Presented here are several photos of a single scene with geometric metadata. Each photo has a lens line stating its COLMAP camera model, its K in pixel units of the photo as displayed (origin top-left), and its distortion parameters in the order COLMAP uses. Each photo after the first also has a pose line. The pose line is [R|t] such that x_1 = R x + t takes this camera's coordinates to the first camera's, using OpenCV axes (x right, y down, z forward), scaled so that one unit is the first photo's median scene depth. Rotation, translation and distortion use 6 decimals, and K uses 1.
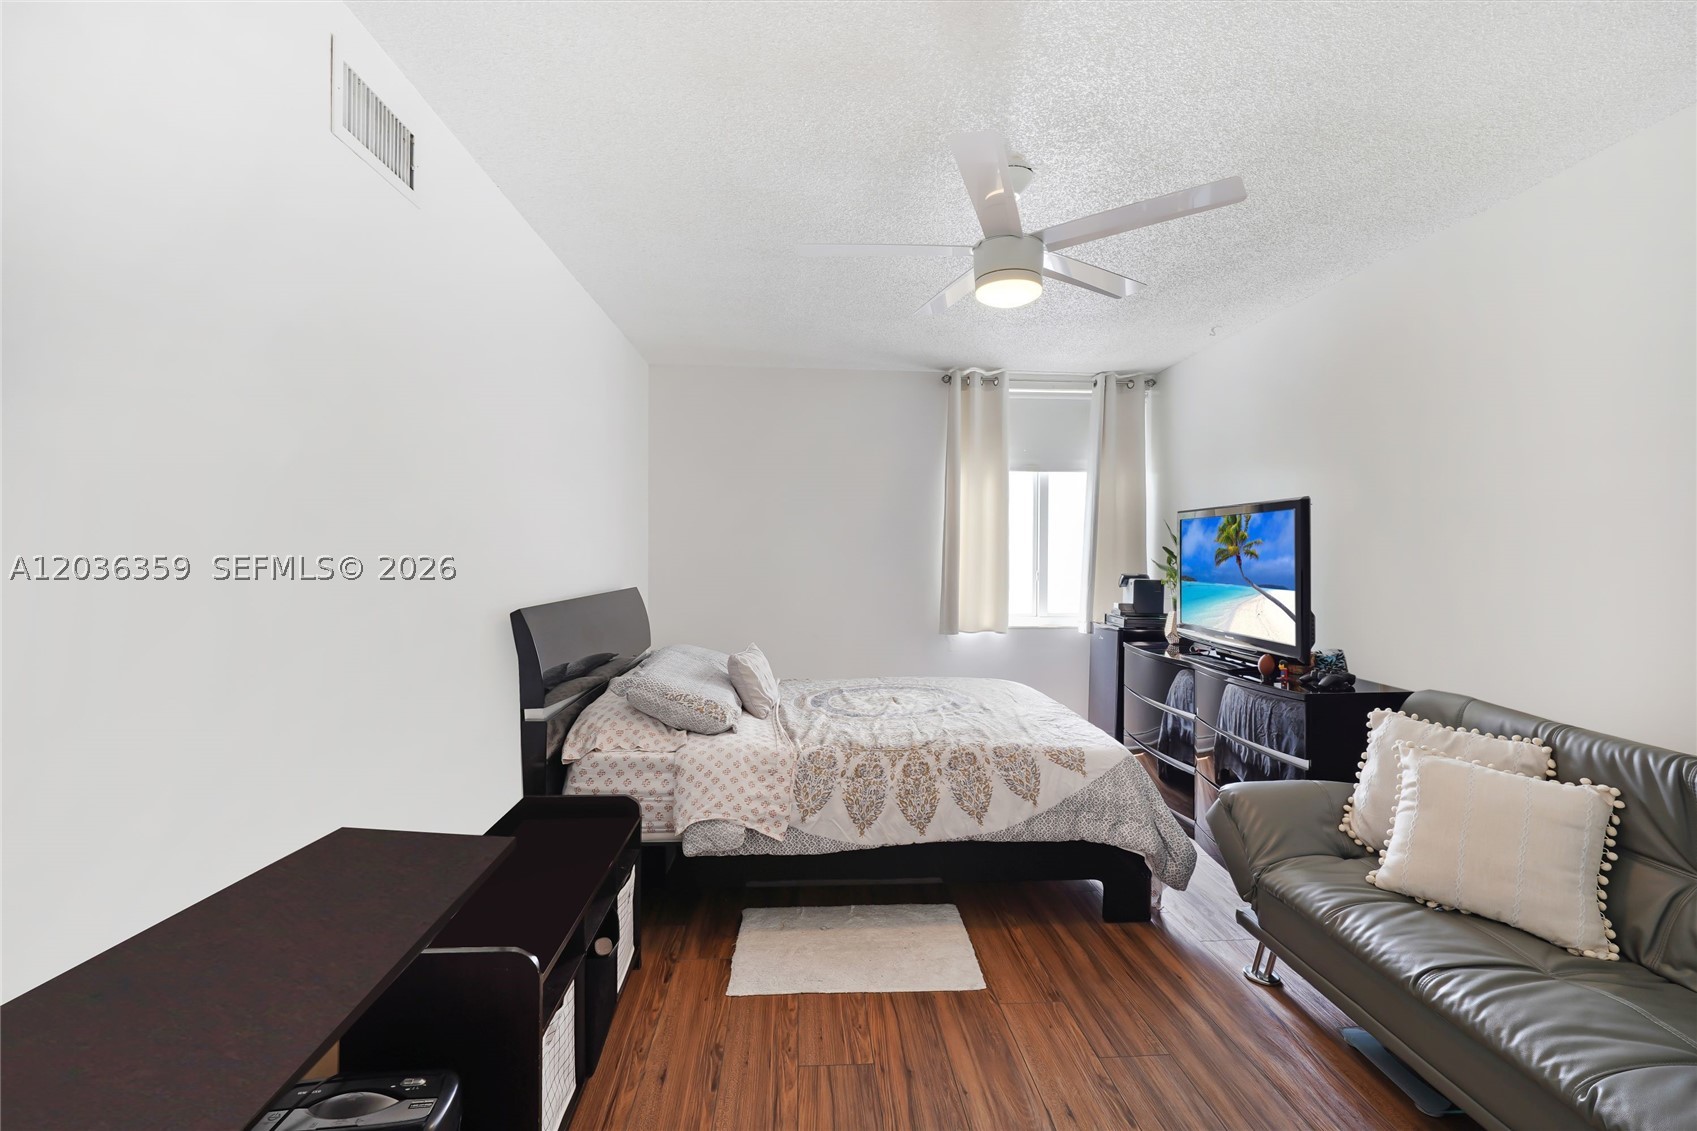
lens RADIAL K [[740.6, 0, 847.7], [0, 740.6, 545.4], [0, 0, 1]] dist [-0.013509, 0.007769]
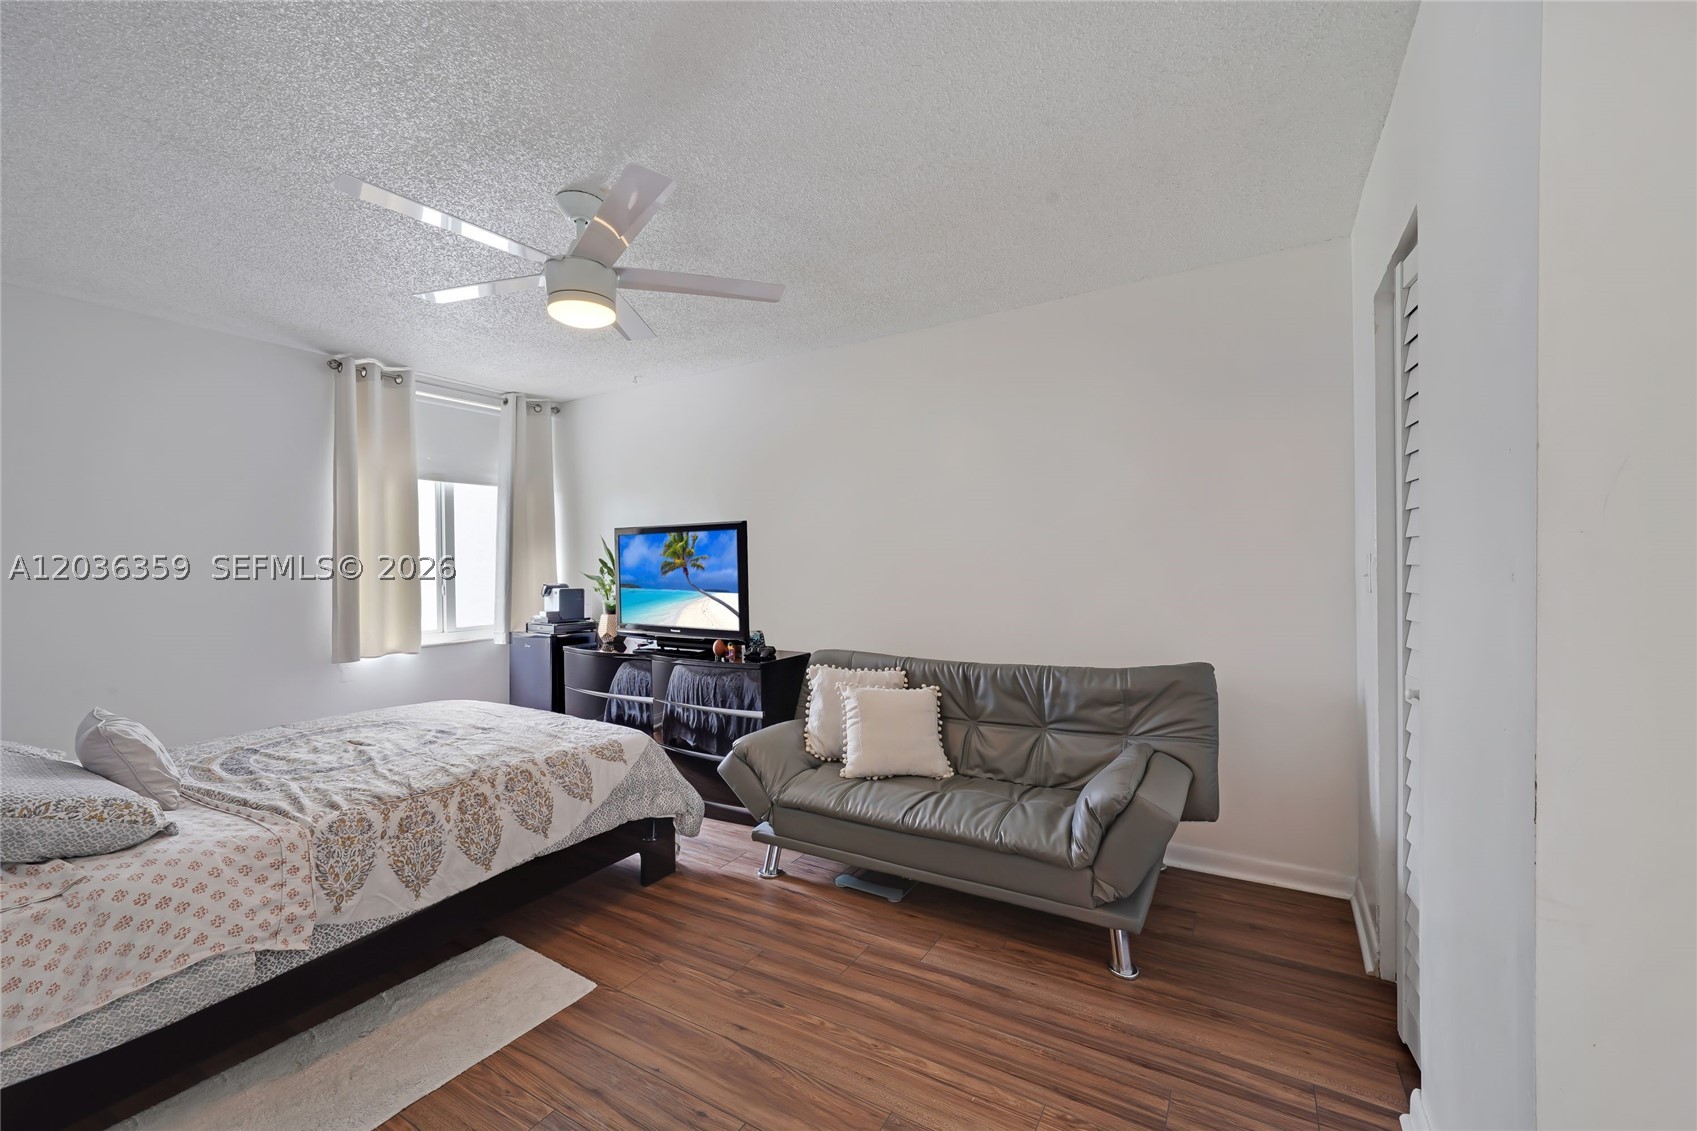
lens RADIAL K [[664.2, 0, 858.1], [0, 664.2, 557.5], [0, 0, 1]] dist [0.000926, 0.000301]
pose [[0.578352, -0.005102, 0.815771, -0.305996], [0.006458, 0.999978, 0.001676, 0.000897], [-0.815762, 0.004299, 0.578372, 0.137609]]
